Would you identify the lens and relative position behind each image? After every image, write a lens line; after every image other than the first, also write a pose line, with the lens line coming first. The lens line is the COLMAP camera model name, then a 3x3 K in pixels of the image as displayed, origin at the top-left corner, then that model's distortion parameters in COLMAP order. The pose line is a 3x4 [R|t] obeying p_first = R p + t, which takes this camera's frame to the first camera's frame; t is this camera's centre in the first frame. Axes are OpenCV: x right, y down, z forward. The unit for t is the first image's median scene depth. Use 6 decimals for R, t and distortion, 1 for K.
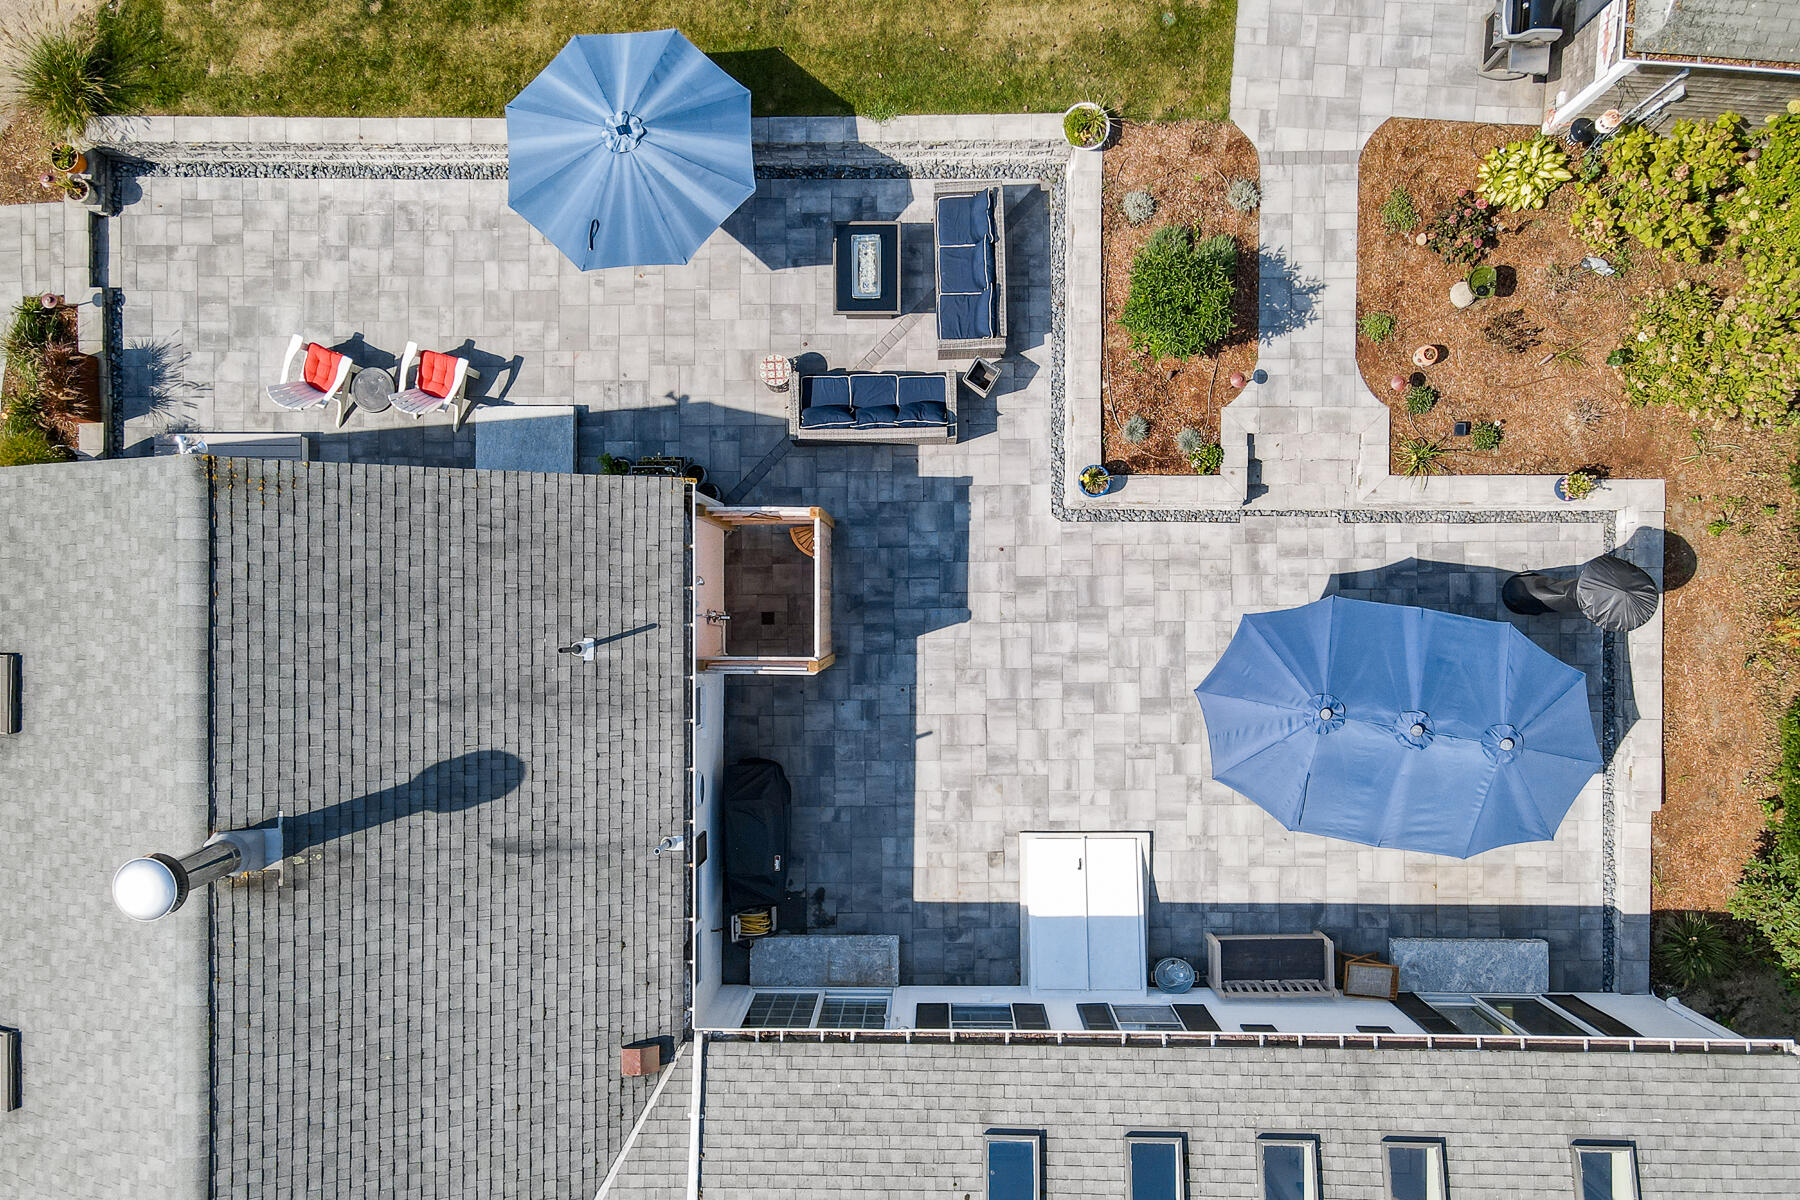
lens RADIAL K [[1291.7, 0, 909.2], [0, 1291.7, 610.9], [0, 0, 1]] dist [0.009629, 0.007073]
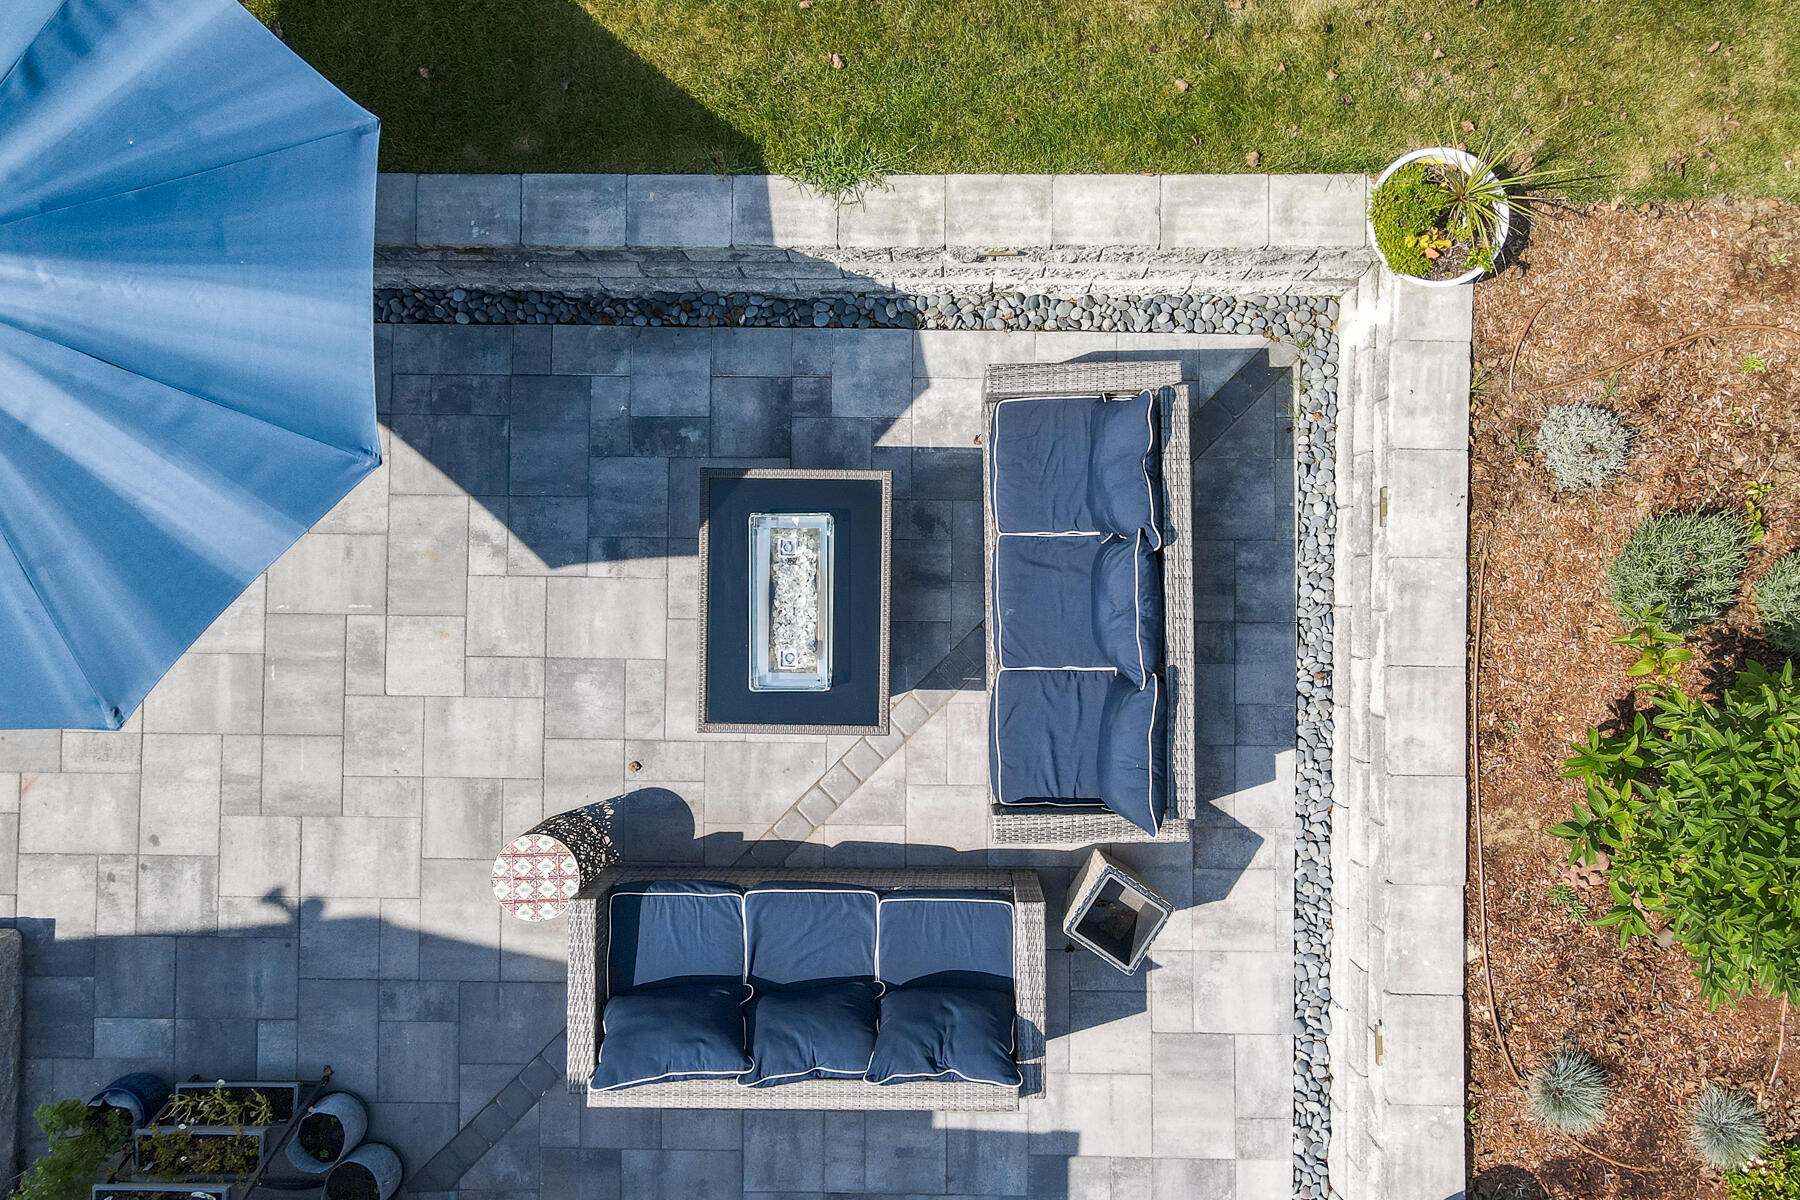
lens RADIAL K [[1291.7, 0, 920.7], [0, 1291.7, 543.8], [0, 0, 1]] dist [0.009629, 0.007073]
pose [[0.999930, 0.011431, -0.003114, 0.002653], [-0.011468, 0.999858, -0.012310, -0.269009], [0.002973, 0.012344, 0.999919, 0.628369]]
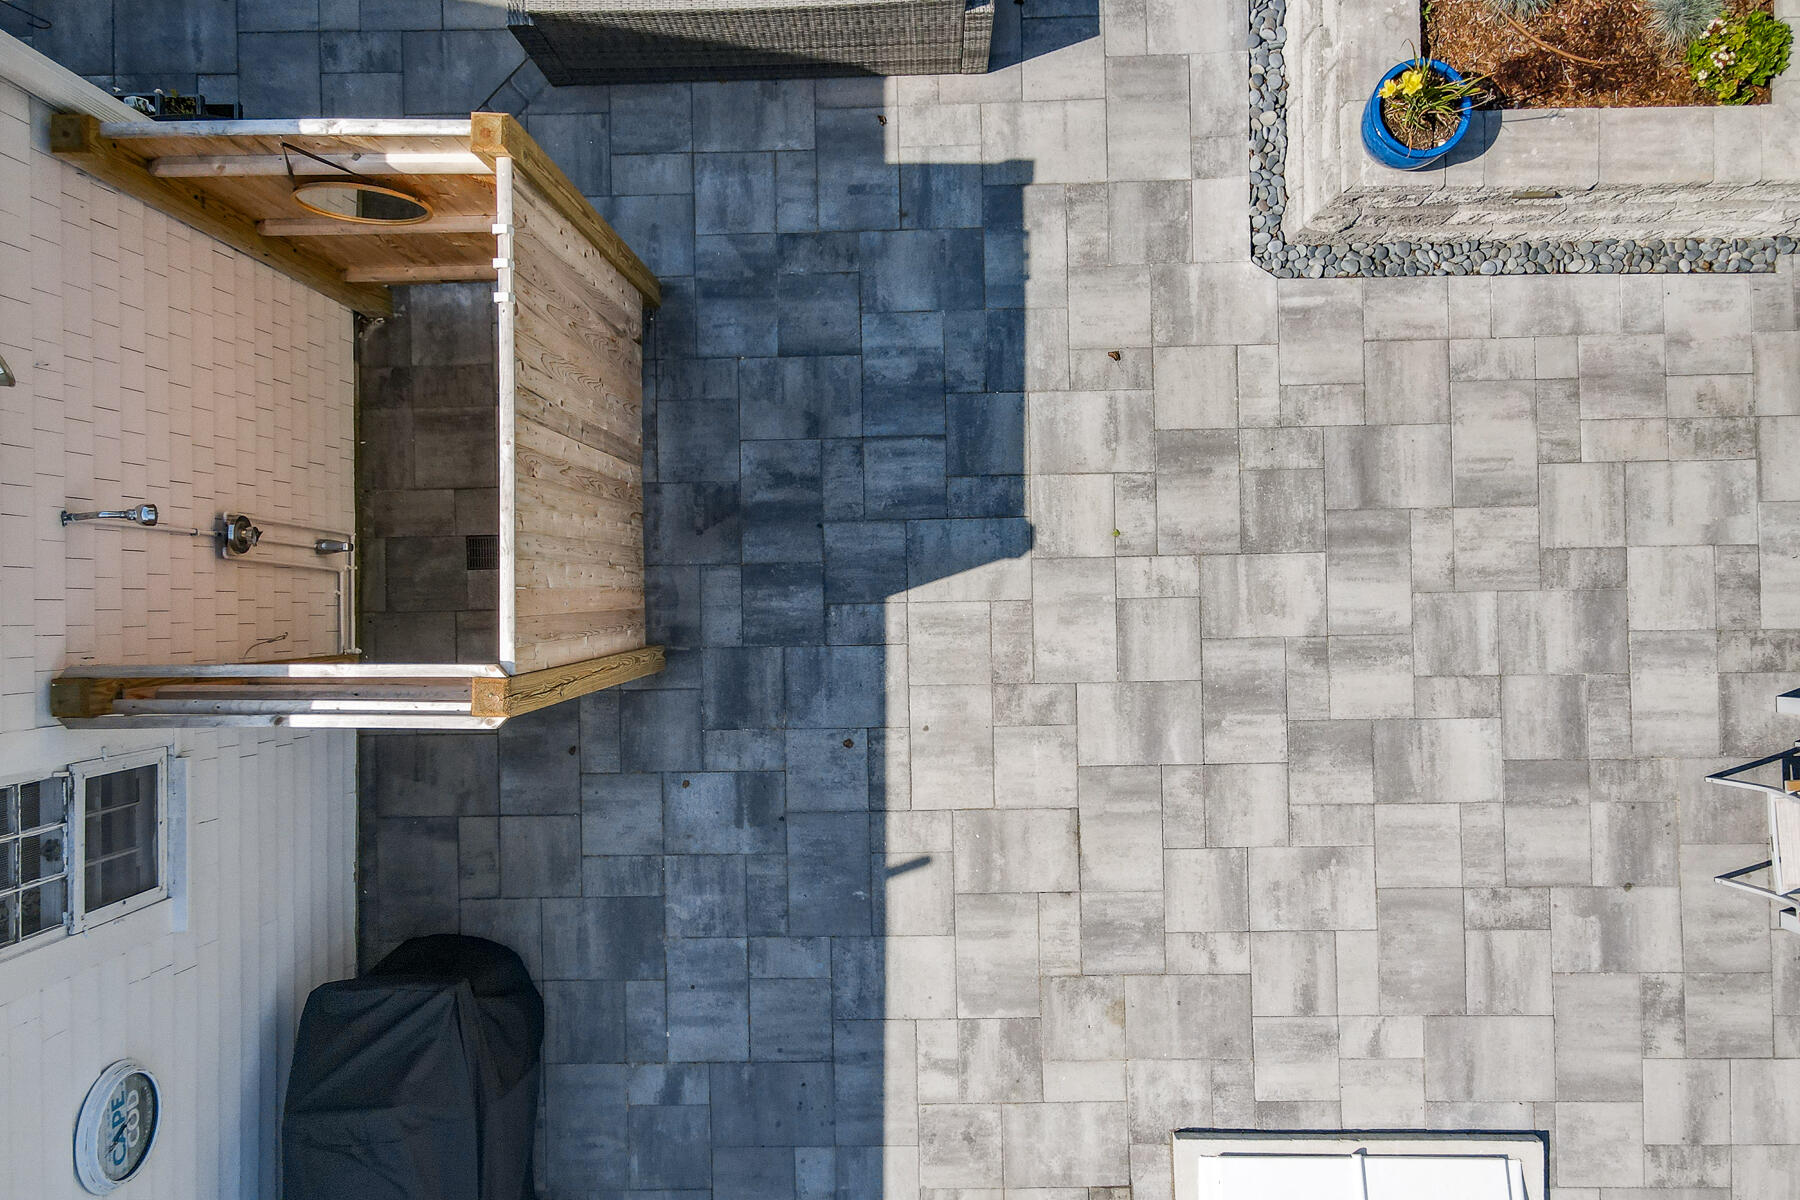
lens RADIAL K [[1291.7, 0, 896.1], [0, 1291.7, 595.6], [0, 0, 1]] dist [0.009629, 0.007073]
pose [[0.999946, -0.009787, -0.003400, 0.010104], [0.009797, 0.999948, 0.002828, 0.018449], [0.003372, -0.002861, 0.999990, 0.634887]]
